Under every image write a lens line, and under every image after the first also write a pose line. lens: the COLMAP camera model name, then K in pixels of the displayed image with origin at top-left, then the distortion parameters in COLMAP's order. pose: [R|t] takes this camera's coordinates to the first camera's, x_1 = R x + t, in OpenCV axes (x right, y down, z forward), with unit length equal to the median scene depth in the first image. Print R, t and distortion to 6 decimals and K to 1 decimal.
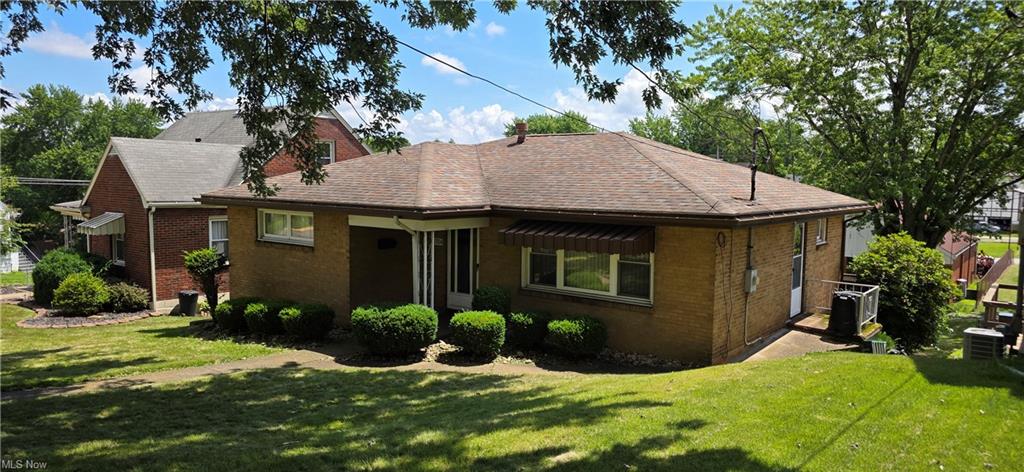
lens RADIAL K [[660.1, 0, 512.0], [0, 660.1, 236.0], [0, 0, 1]] dist [0.000970, 0.000094]
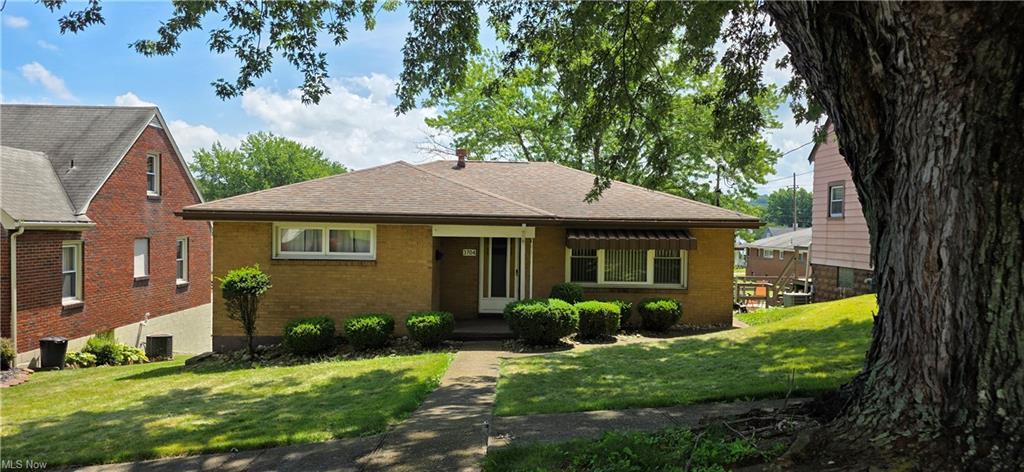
lens RADIAL K [[660.1, 0, 512.0], [0, 660.1, 236.0], [0, 0, 1]] dist [0.000970, 0.000094]
pose [[0.805606, -0.013628, 0.592295, -0.762000], [0.046107, 0.998145, -0.039746, 0.030461], [-0.590655, 0.059328, 0.804741, 0.084104]]
